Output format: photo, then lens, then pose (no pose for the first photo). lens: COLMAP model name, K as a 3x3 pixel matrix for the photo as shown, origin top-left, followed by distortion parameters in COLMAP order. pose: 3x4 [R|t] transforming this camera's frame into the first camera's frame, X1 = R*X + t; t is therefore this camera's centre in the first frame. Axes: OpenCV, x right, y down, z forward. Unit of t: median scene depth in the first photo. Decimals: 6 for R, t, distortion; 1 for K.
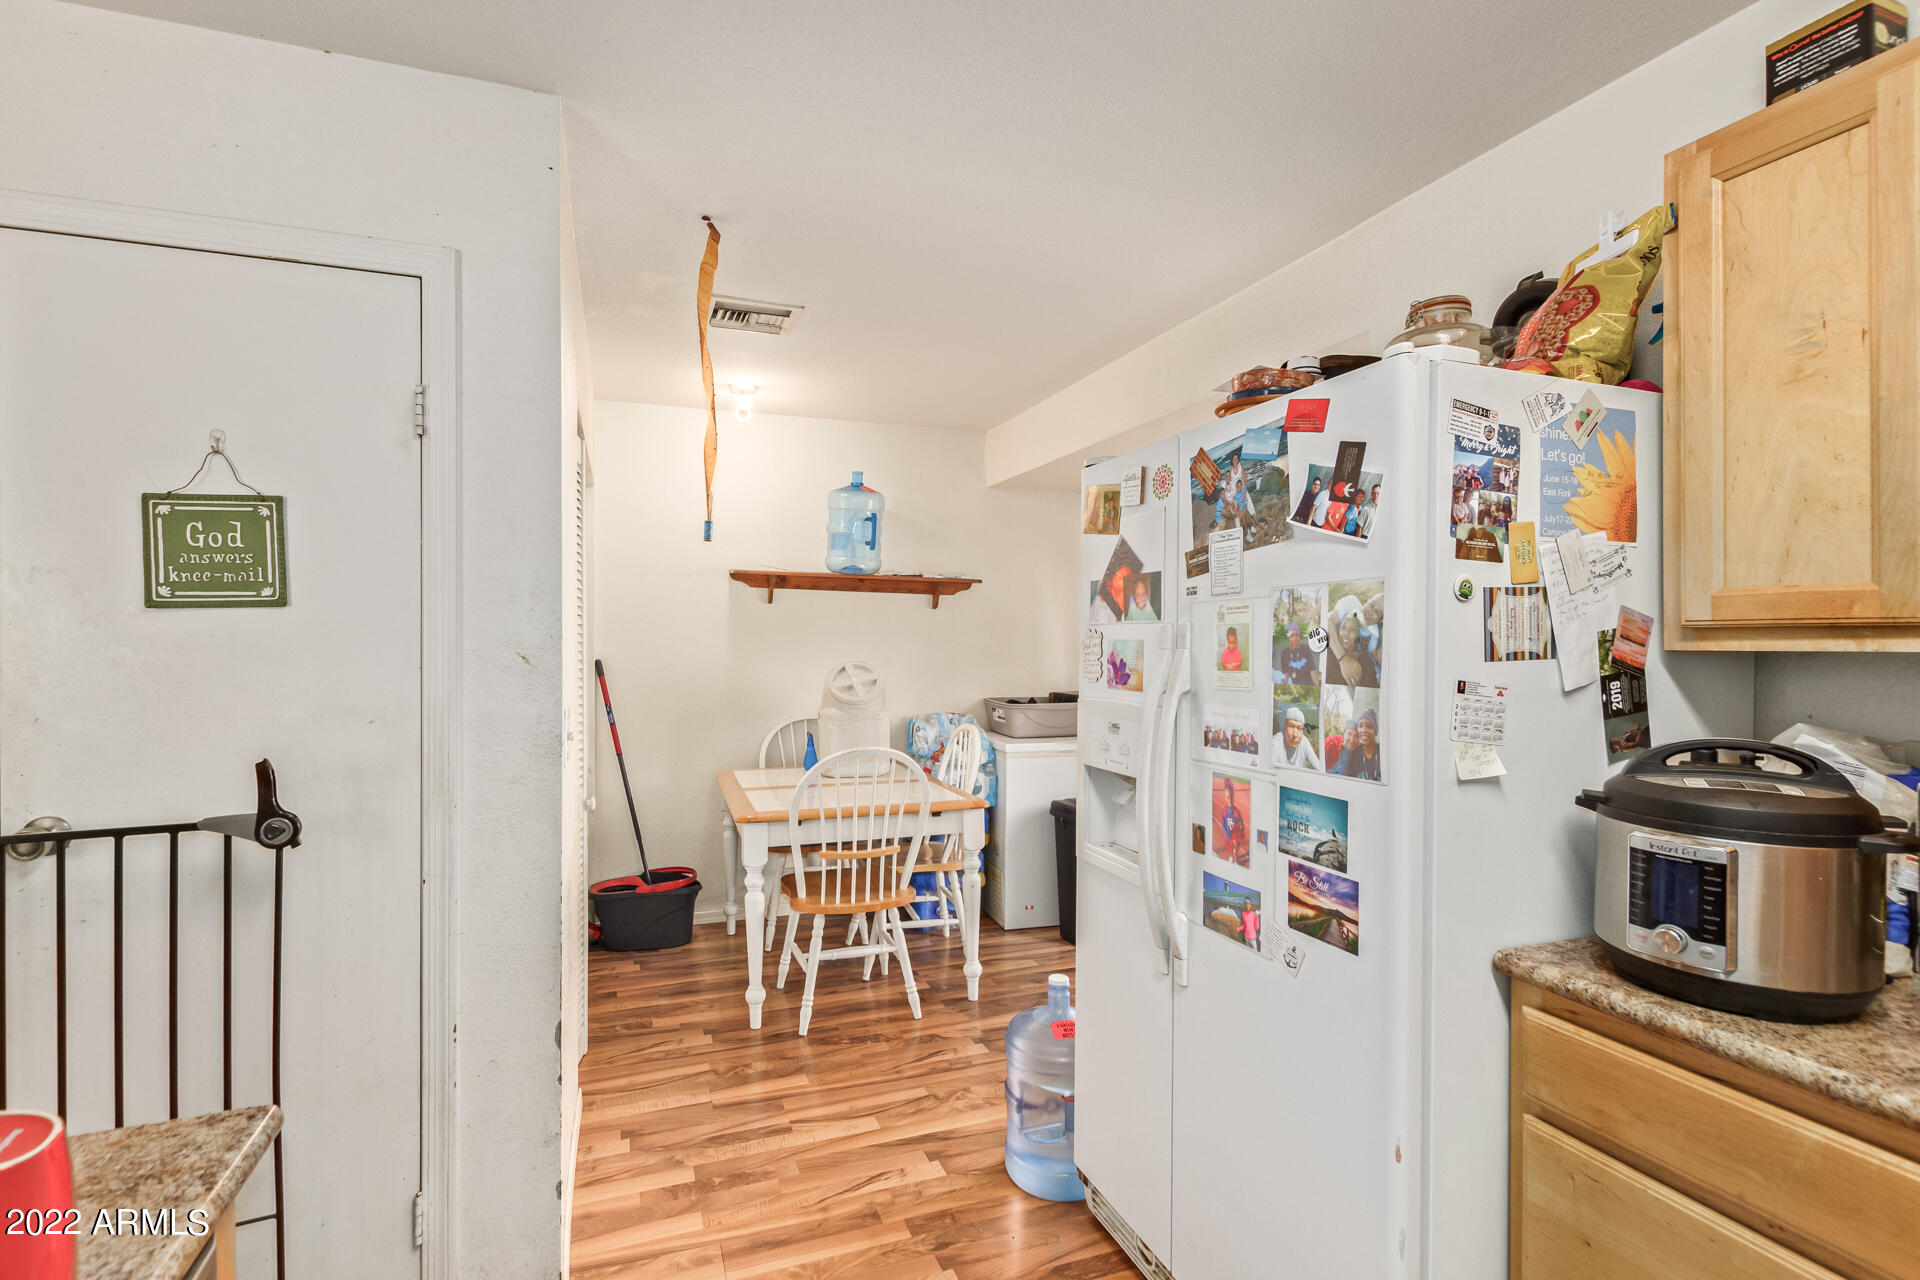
lens RADIAL K [[915.7, 0, 957.4], [0, 915.7, 644.9], [0, 0, 1]] dist [0.019472, 0.000141]
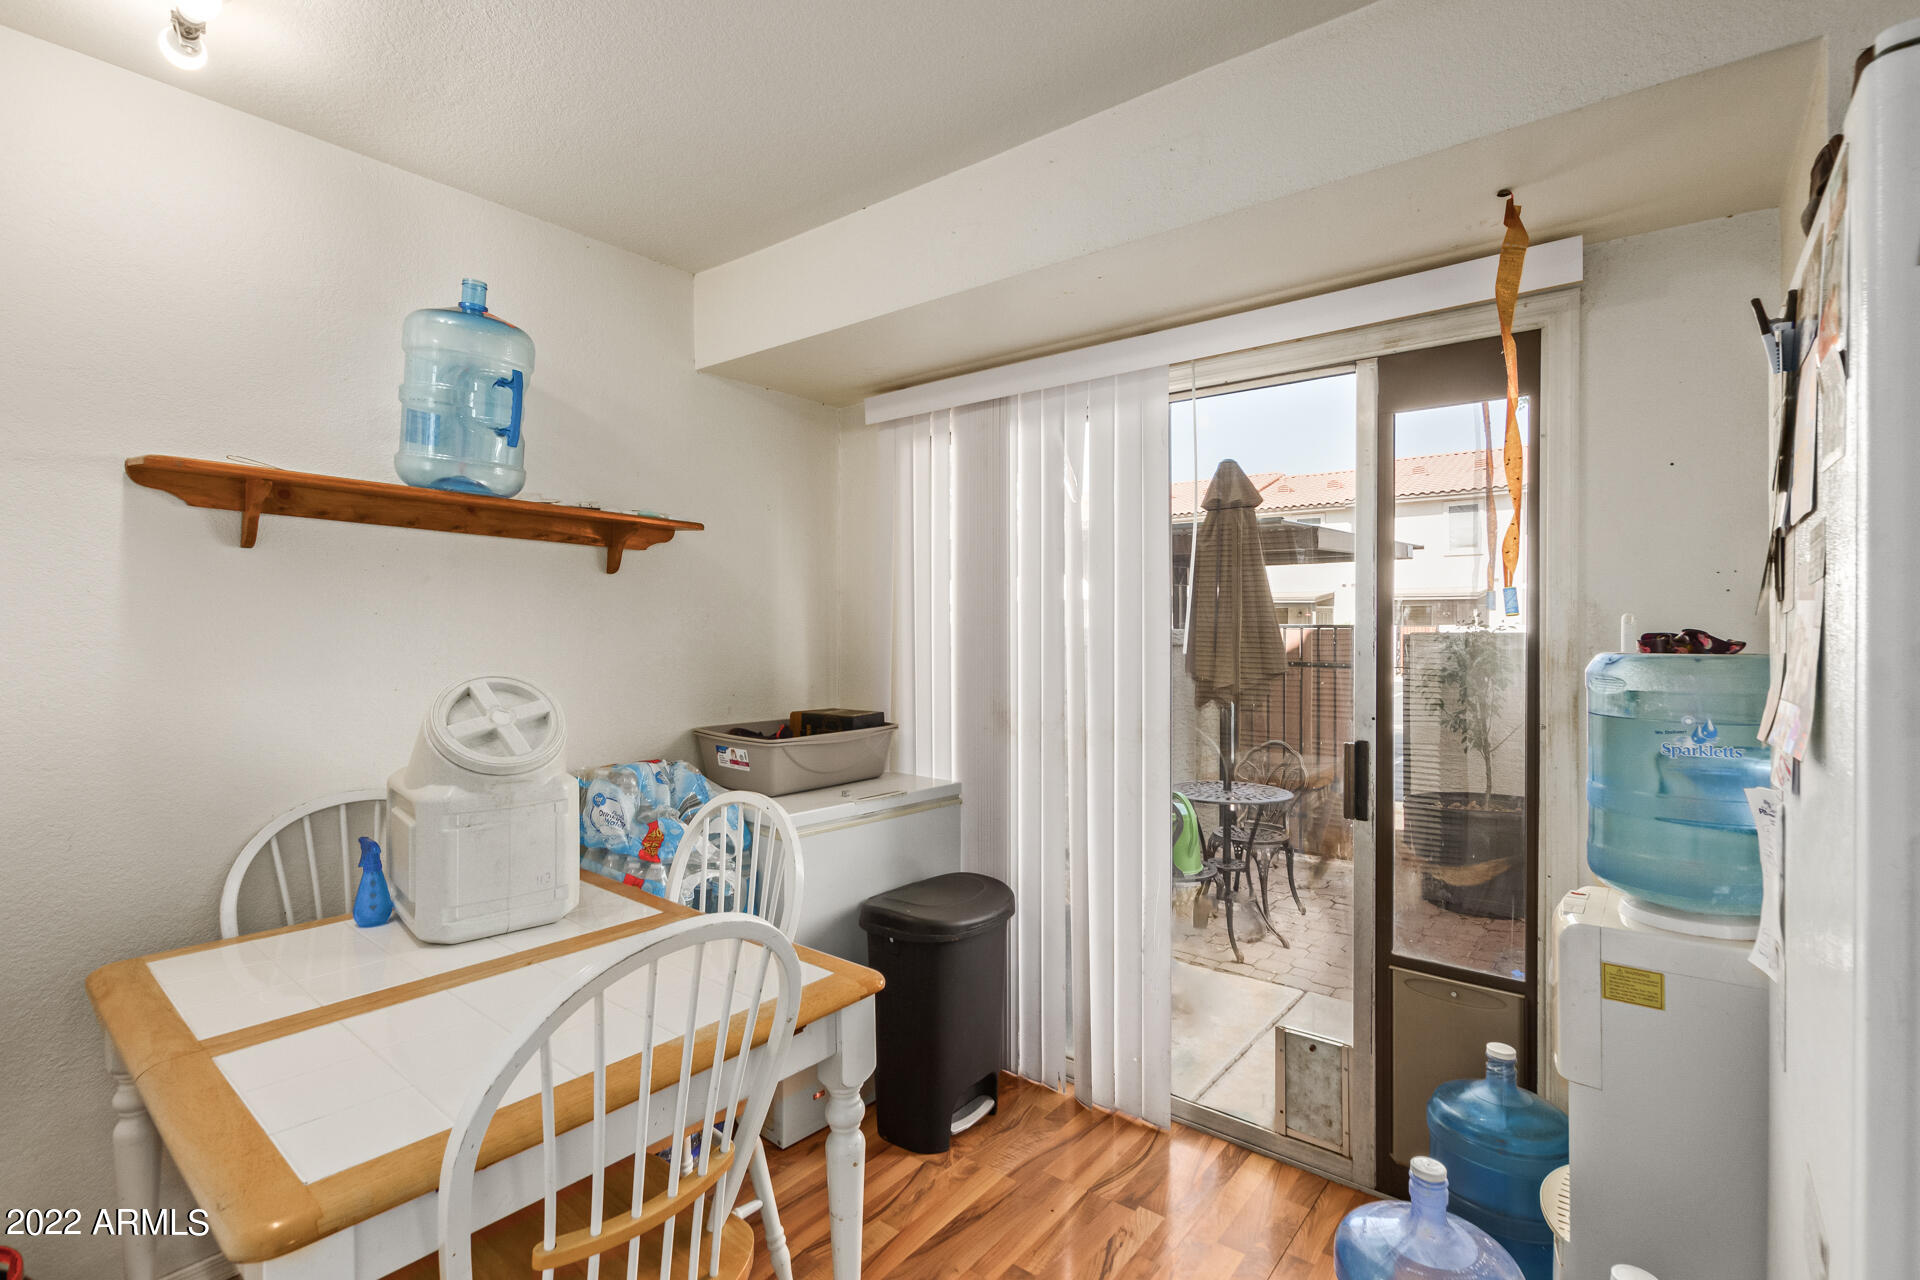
lens RADIAL K [[915.7, 0, 959.9], [0, 915.7, 630.0], [0, 0, 1]] dist [0.019472, 0.000141]
pose [[0.855926, -0.003994, 0.517084, -0.266473], [0.004599, 0.999989, 0.000111, -0.008517], [-0.517079, 0.002284, 0.855935, 0.847104]]
